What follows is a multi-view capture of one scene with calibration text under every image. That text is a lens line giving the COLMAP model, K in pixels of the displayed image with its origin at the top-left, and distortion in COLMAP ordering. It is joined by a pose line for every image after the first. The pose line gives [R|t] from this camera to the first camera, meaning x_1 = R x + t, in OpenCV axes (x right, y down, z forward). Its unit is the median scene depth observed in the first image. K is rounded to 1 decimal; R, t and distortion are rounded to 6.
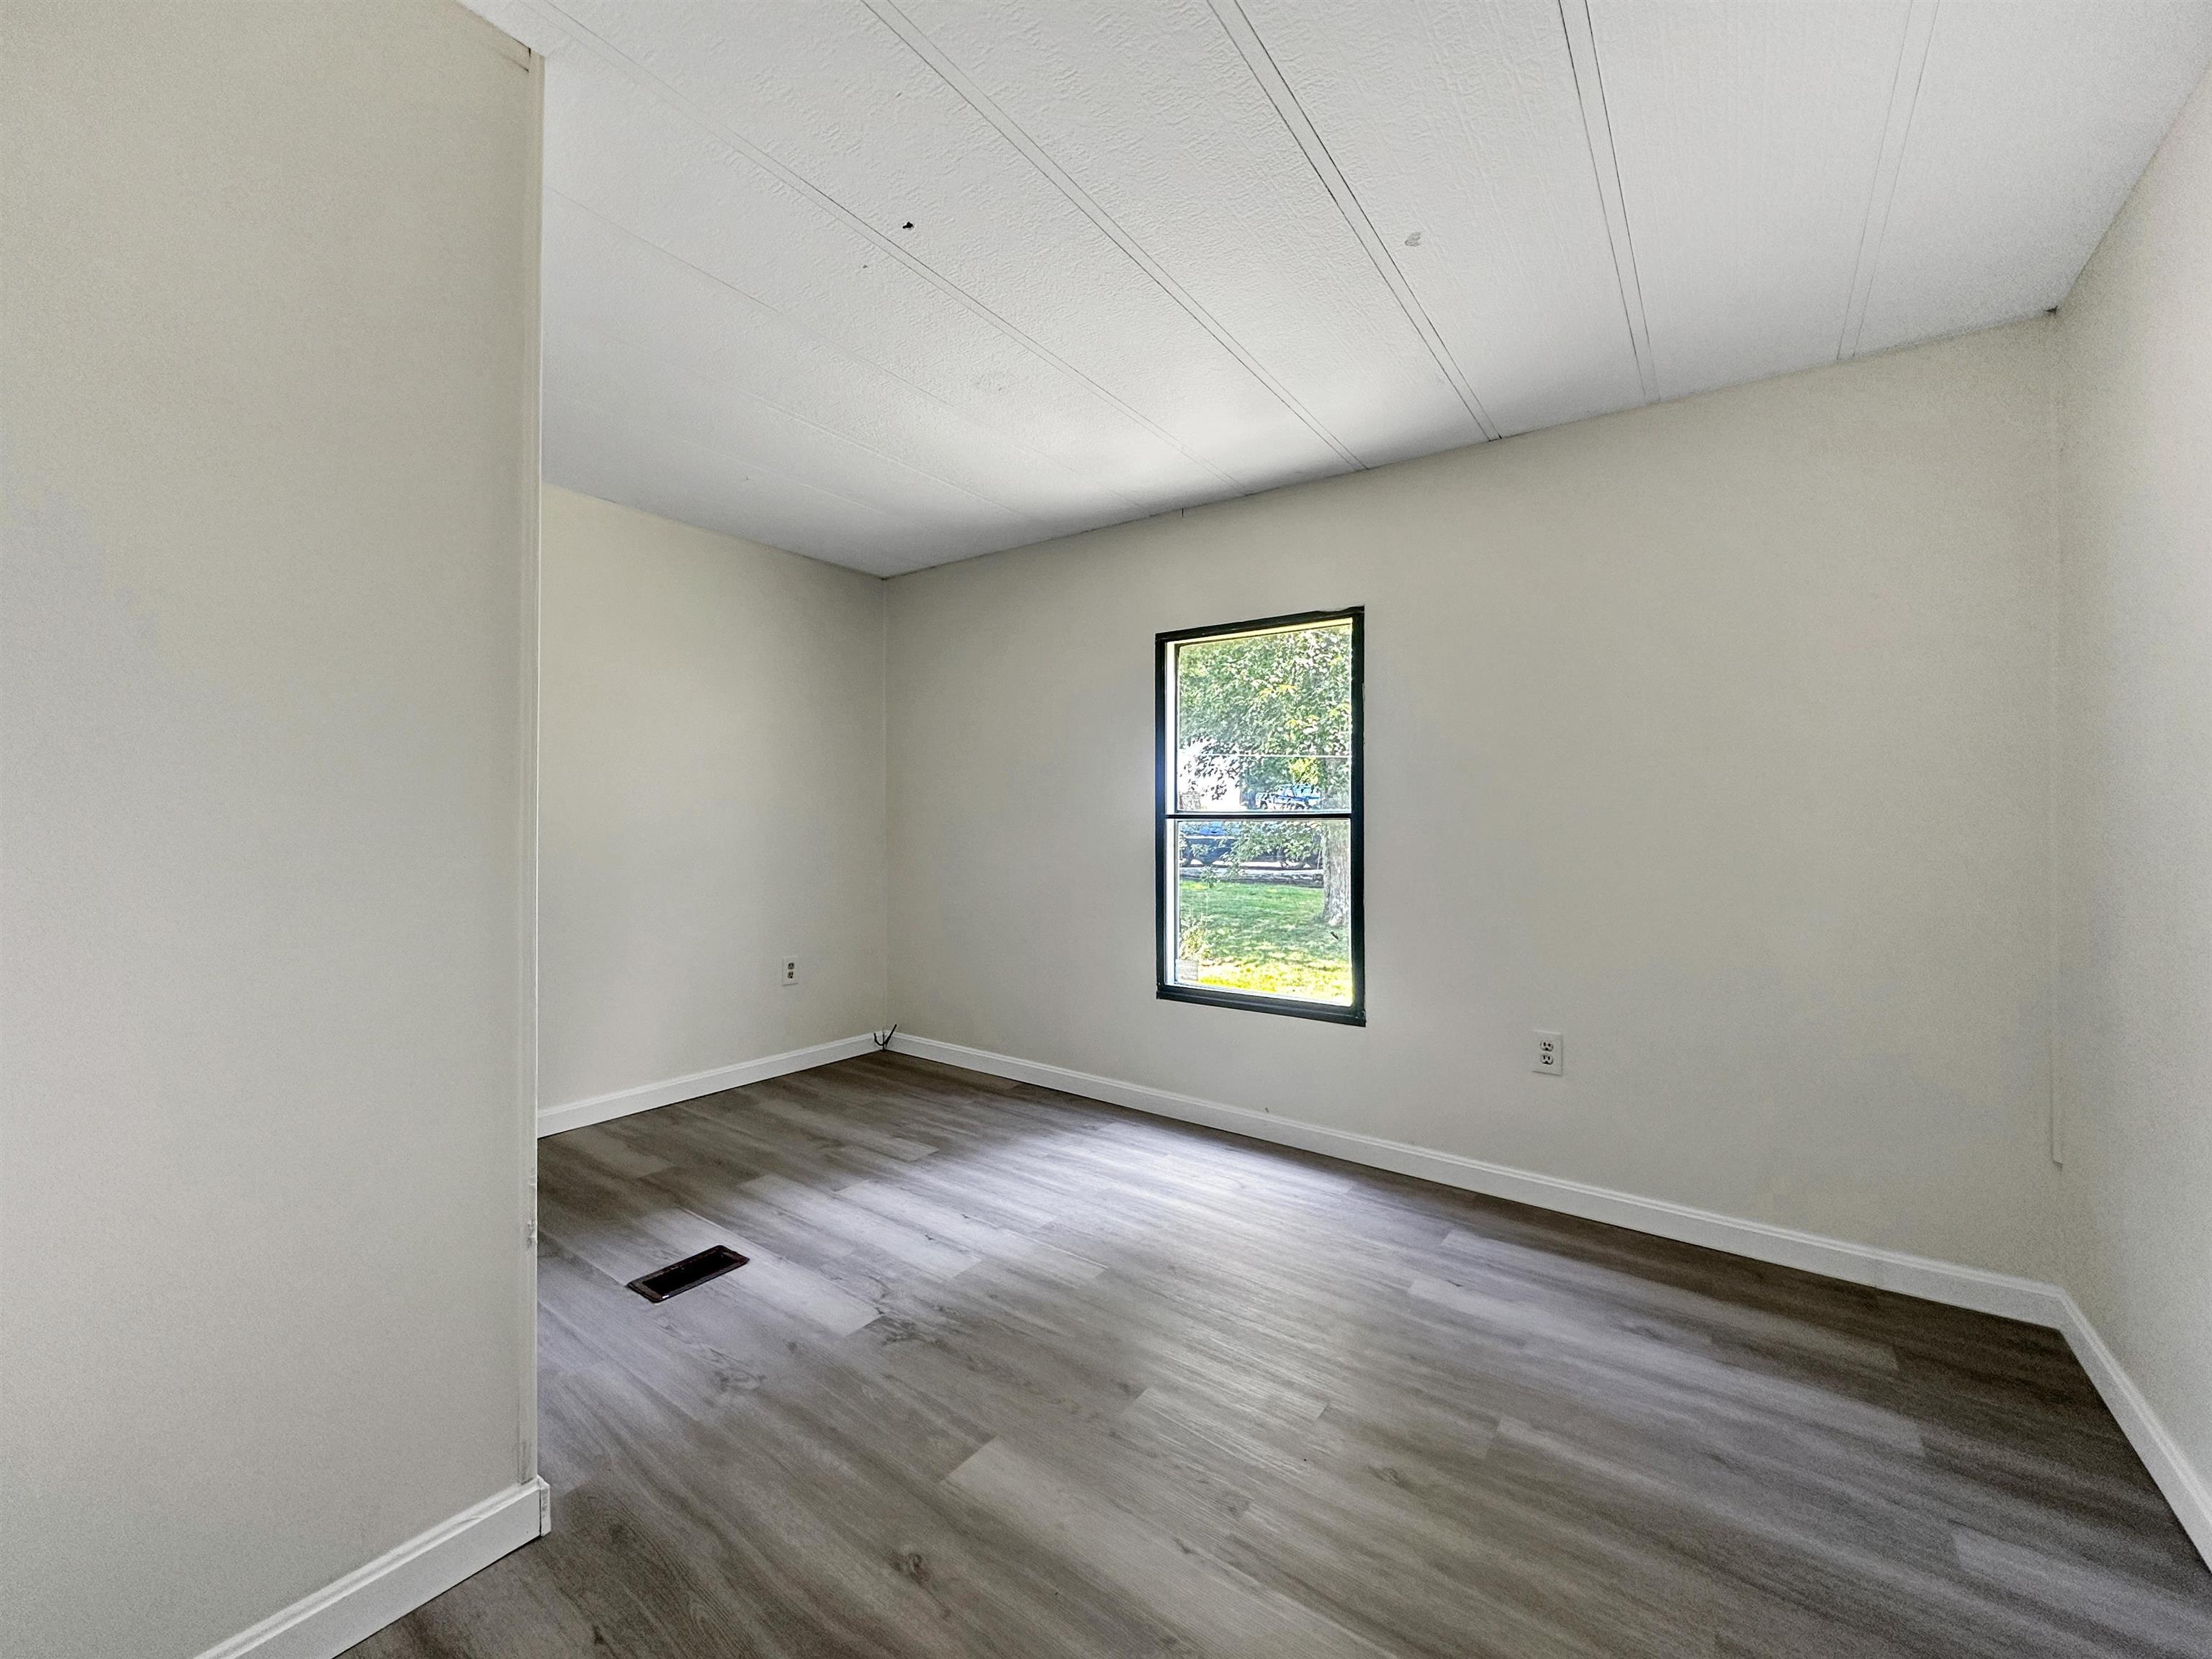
lens RADIAL K [[892.1, 0, 1116.0], [0, 892.1, 823.7], [0, 0, 1]] dist [-0.007465, 0.001411]
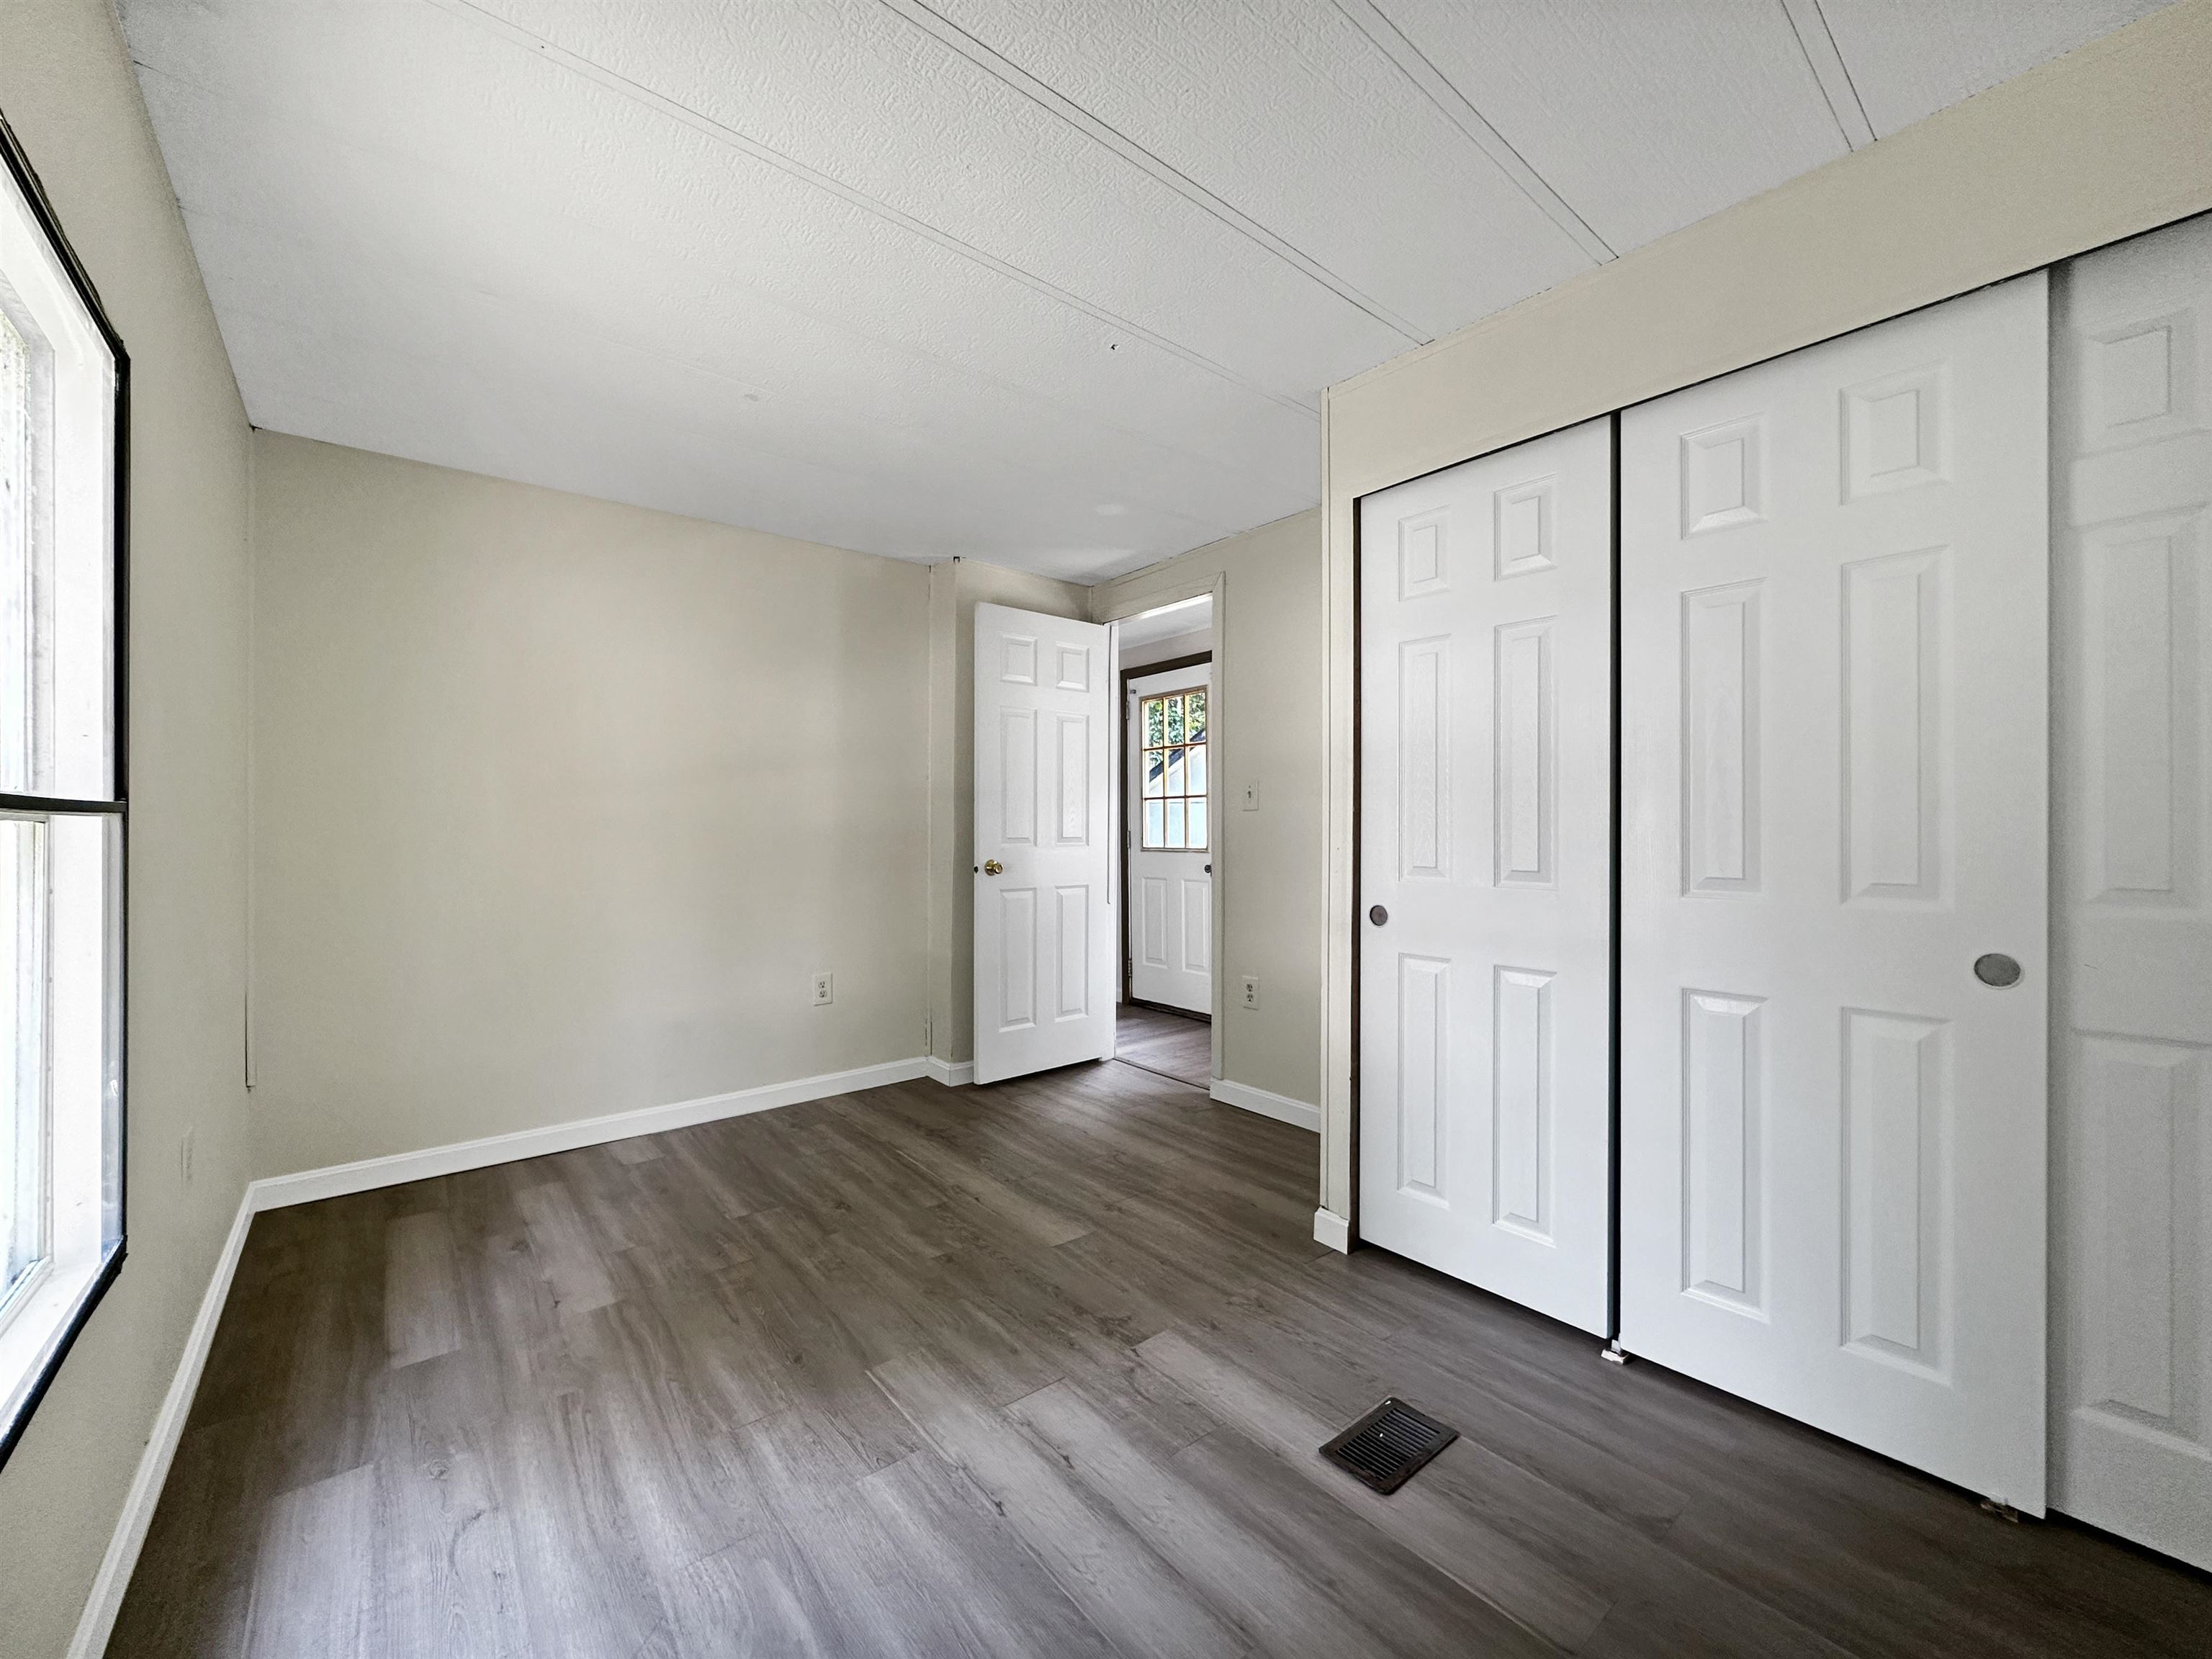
lens RADIAL K [[892.1, 0, 1107.7], [0, 892.1, 829.6], [0, 0, 1]] dist [-0.007465, 0.001411]
pose [[-0.966196, -0.006381, 0.257729, -0.478071], [-0.005718, 0.999978, 0.003322, -0.003319], [-0.257744, 0.001736, -0.966212, 1.921656]]
